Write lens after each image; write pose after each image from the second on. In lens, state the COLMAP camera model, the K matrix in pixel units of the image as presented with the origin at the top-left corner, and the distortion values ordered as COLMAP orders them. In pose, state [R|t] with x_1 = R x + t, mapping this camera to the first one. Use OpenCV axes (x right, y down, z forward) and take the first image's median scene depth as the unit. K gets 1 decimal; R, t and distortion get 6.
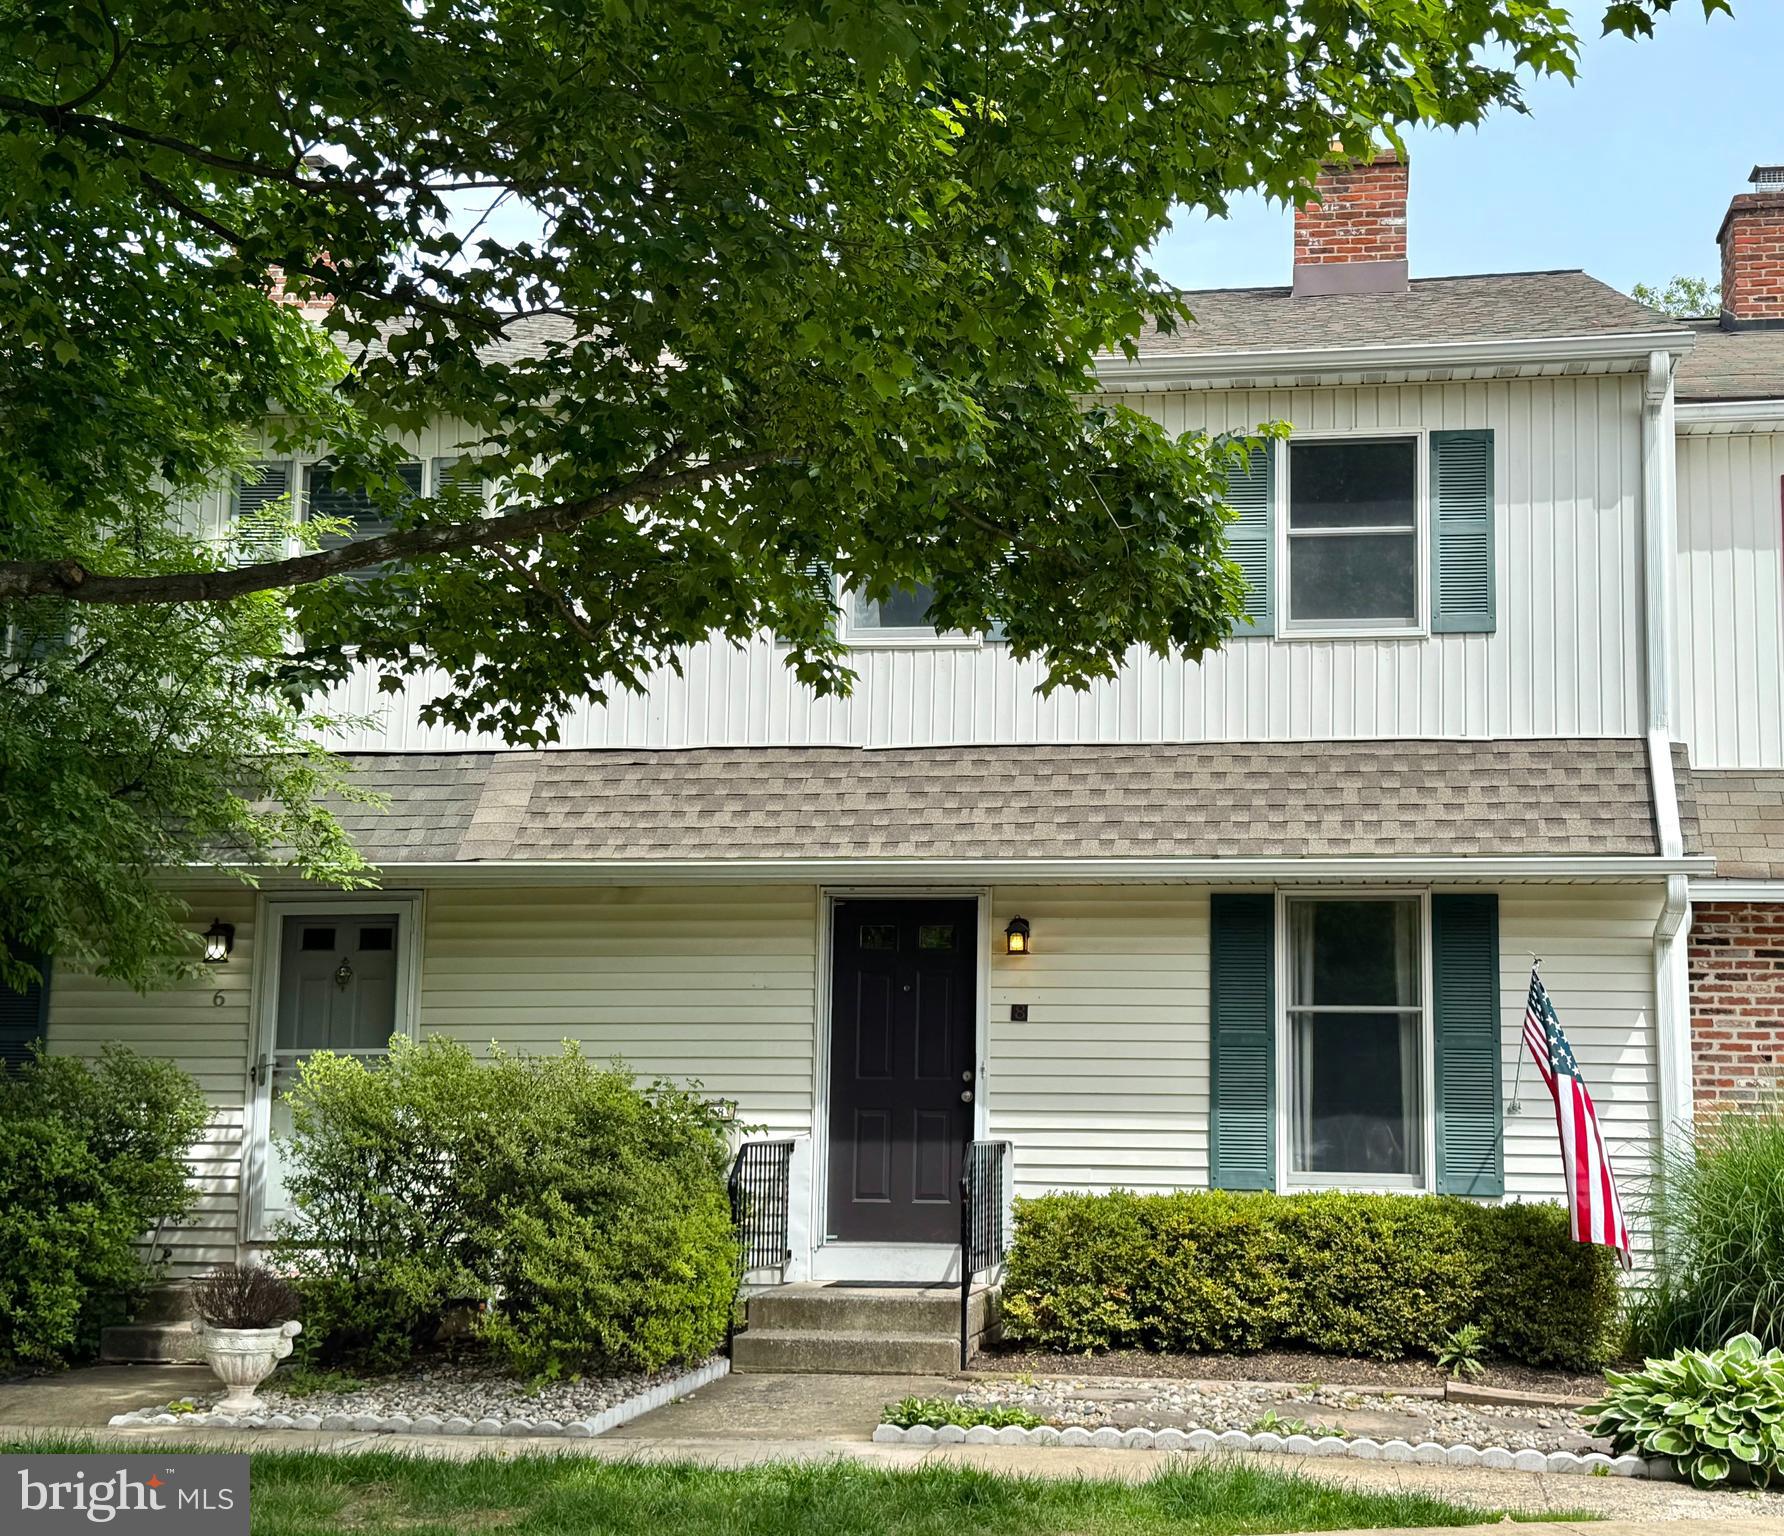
lens RADIAL K [[2495.7, 0, 892.0], [0, 2495.7, 768.0], [0, 0, 1]] dist [0.068458, -0.124382]
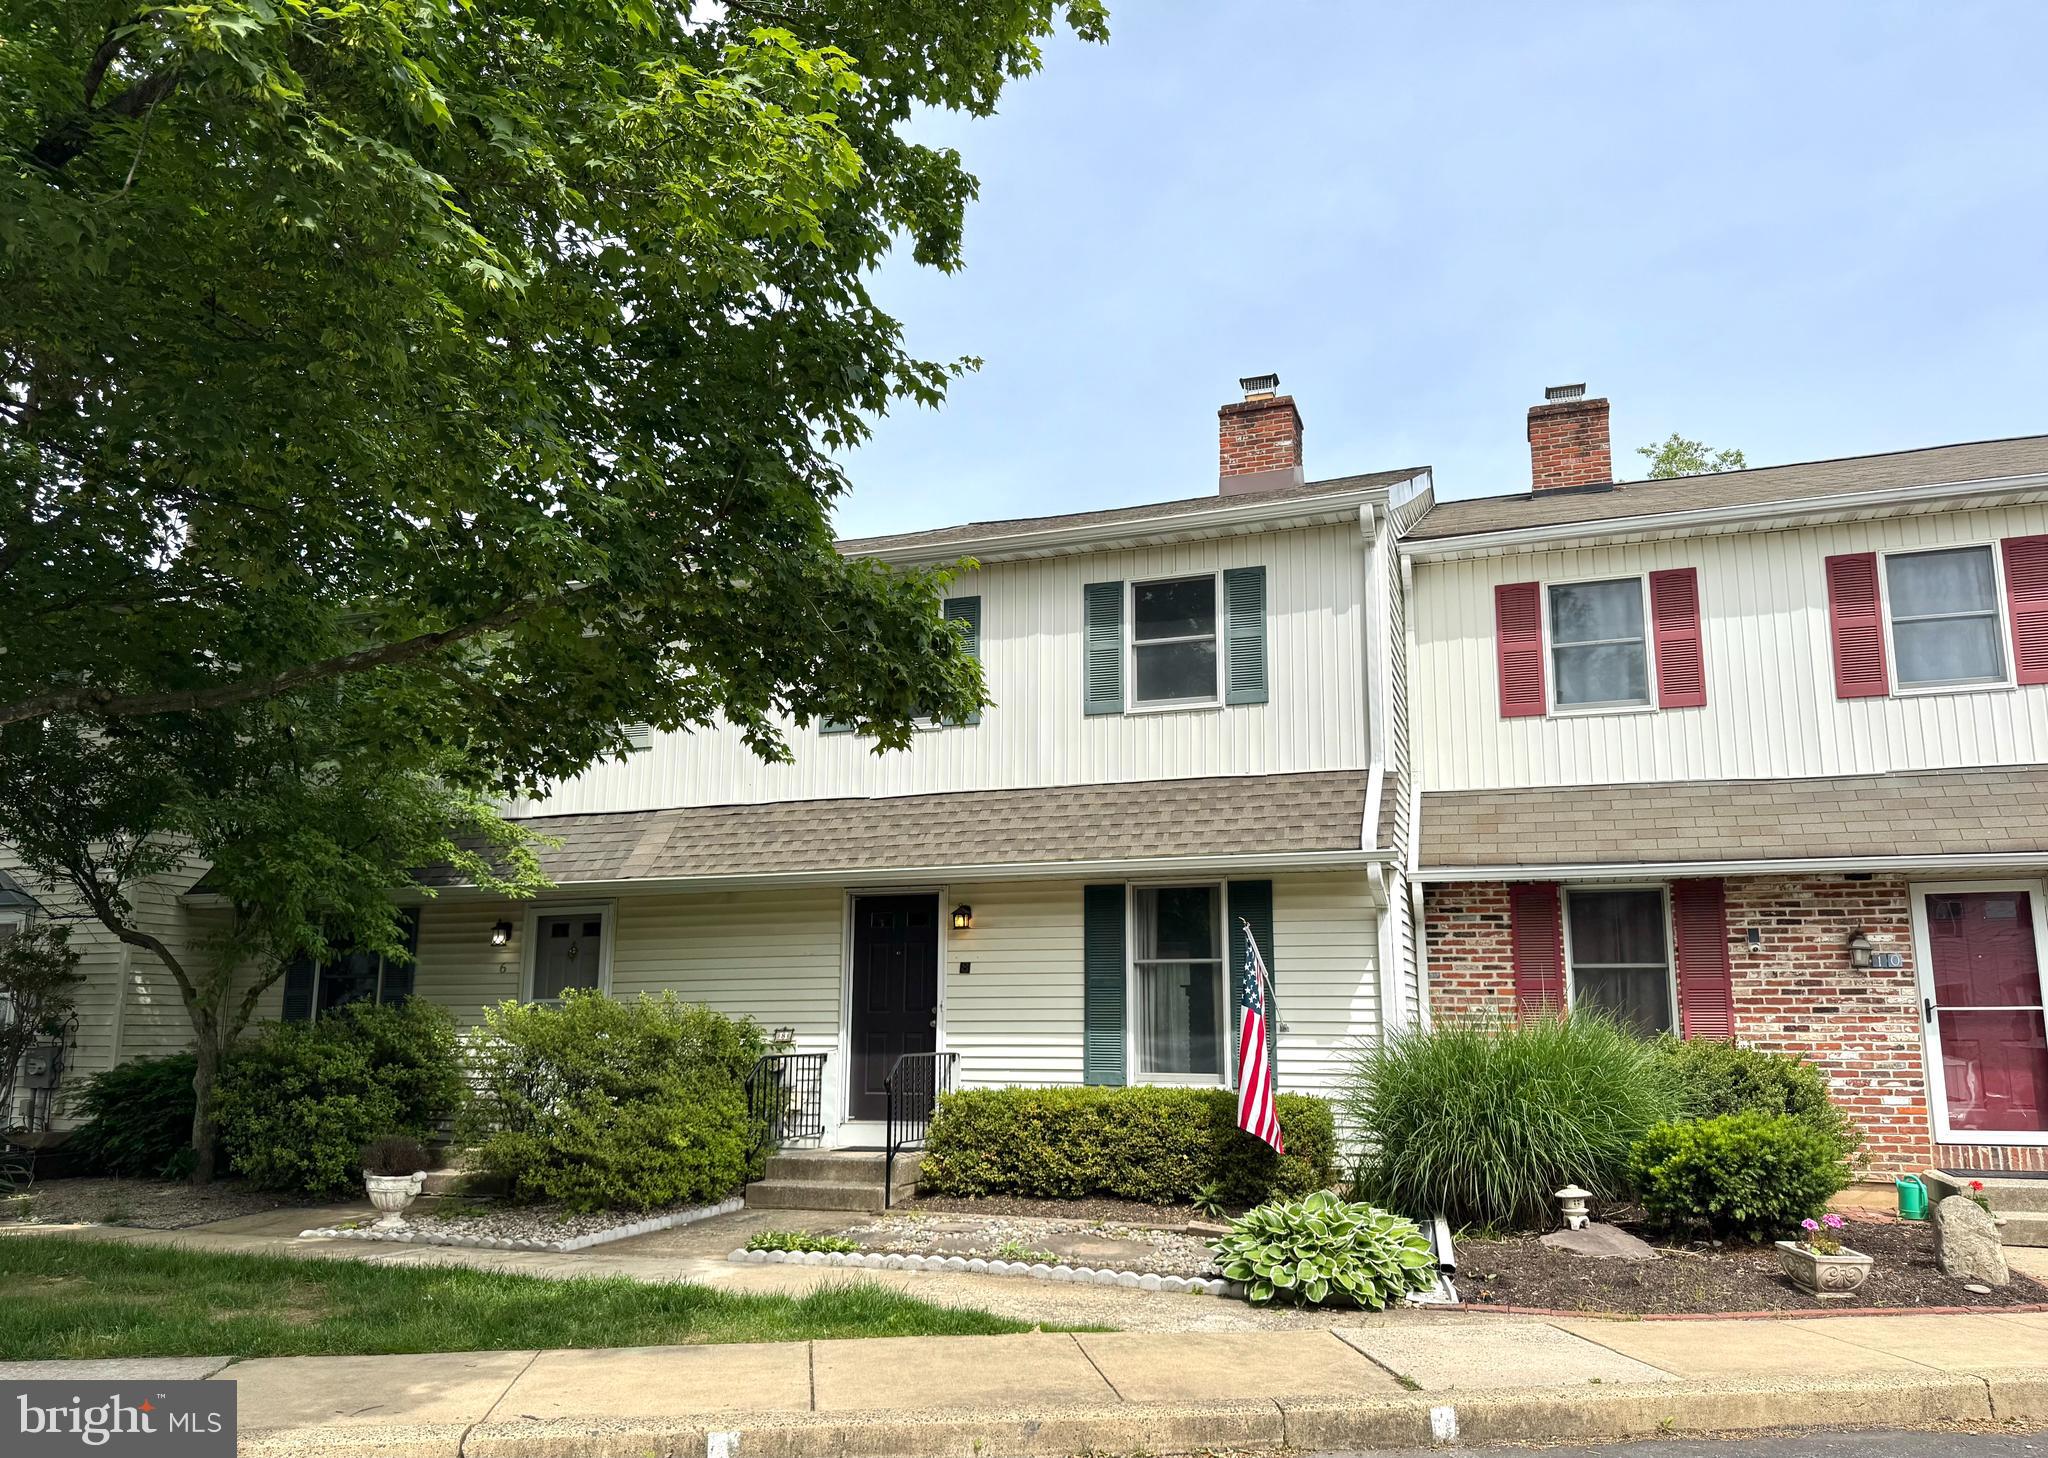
lens RADIAL K [[1458.9, 0, 1028.0], [0, 1458.9, 767.8], [0, 0, 1]] dist [0.108346, -0.270234]
pose [[0.980727, -0.043113, -0.190568, 0.265285], [0.034392, 0.998215, -0.048835, 0.021577], [0.192333, 0.041340, 0.980459, 0.131522]]
